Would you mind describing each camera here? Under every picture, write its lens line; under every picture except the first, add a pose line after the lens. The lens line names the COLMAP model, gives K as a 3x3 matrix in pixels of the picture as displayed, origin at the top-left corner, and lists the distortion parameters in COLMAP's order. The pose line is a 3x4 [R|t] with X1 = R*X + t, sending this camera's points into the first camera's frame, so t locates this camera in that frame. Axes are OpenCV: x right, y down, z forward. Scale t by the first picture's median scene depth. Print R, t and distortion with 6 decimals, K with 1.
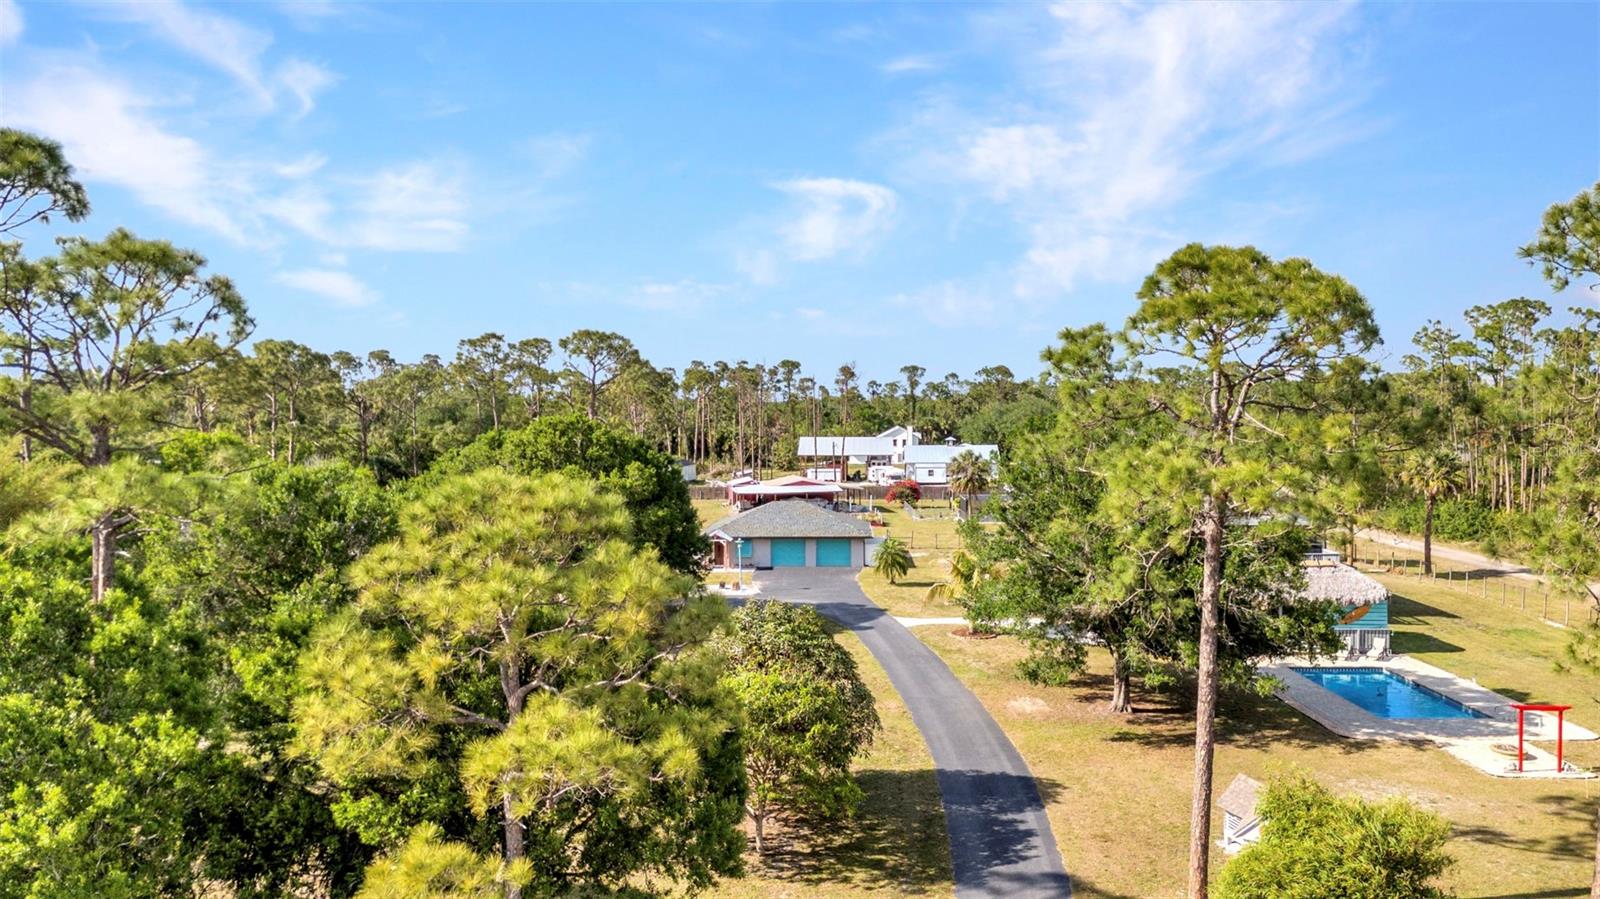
lens RADIAL K [[1186.9, 0, 800.0], [0, 1186.9, 449.5], [0, 0, 1]] dist [0.103386, -0.100622]
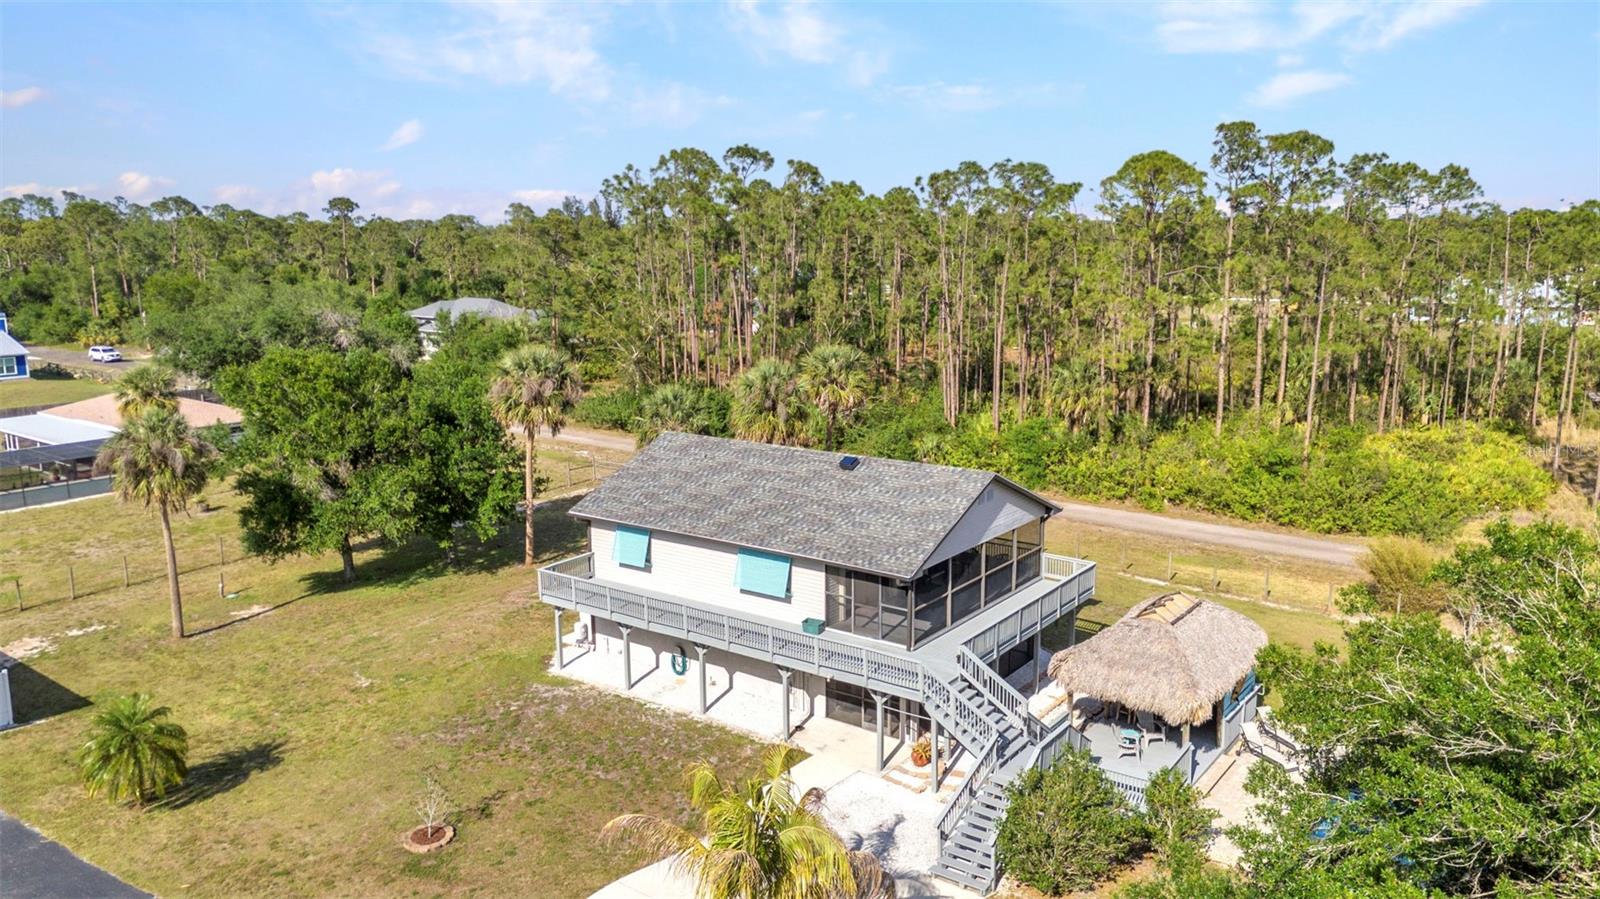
lens RADIAL K [[1186.9, 0, 800.0], [0, 1186.9, 449.5], [0, 0, 1]] dist [0.103386, -0.100622]
pose [[0.601018, -0.143551, 0.786238, -0.040460], [0.034851, 0.987509, 0.153658, -0.024851], [-0.798476, -0.064950, 0.598513, 0.270439]]
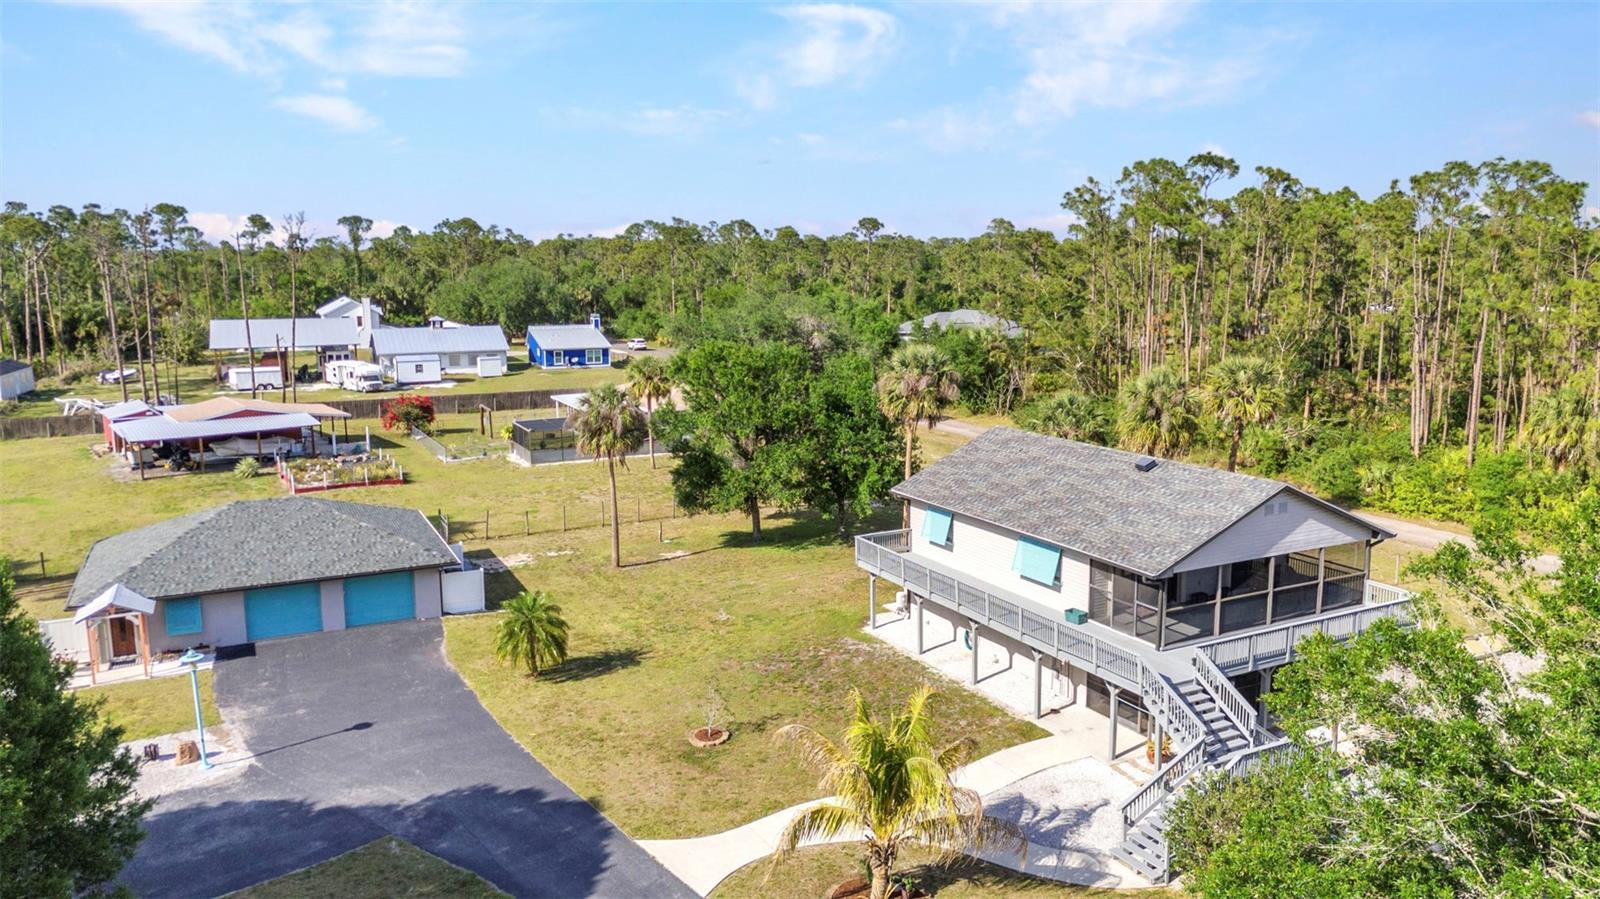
lens RADIAL K [[1186.9, 0, 800.0], [0, 1186.9, 449.5], [0, 0, 1]] dist [0.103386, -0.100622]
pose [[0.888196, -0.075281, 0.453255, -0.021137], [0.018919, 0.991642, 0.127628, -0.020893], [-0.459075, -0.104784, 0.882197, 0.228908]]
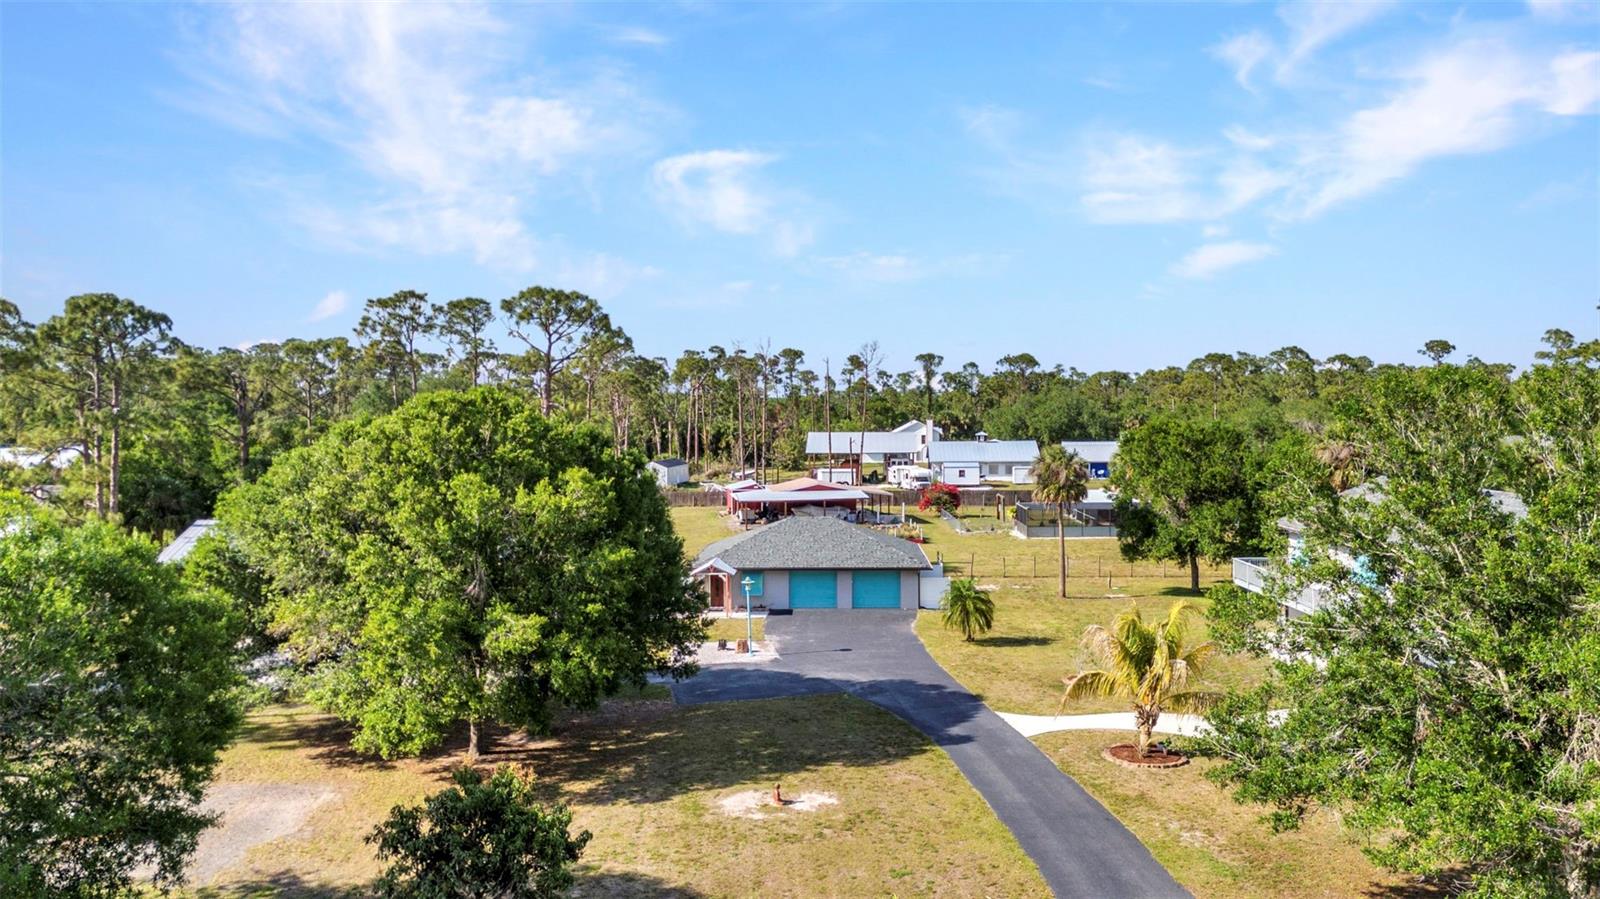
lens RADIAL K [[1186.9, 0, 800.0], [0, 1186.9, 449.5], [0, 0, 1]] dist [0.103386, -0.100622]
pose [[0.999988, -0.002821, 0.004092, -0.010310], [0.002812, 0.999994, 0.002140, 0.000244], [-0.004098, -0.002128, 0.999989, 0.140531]]
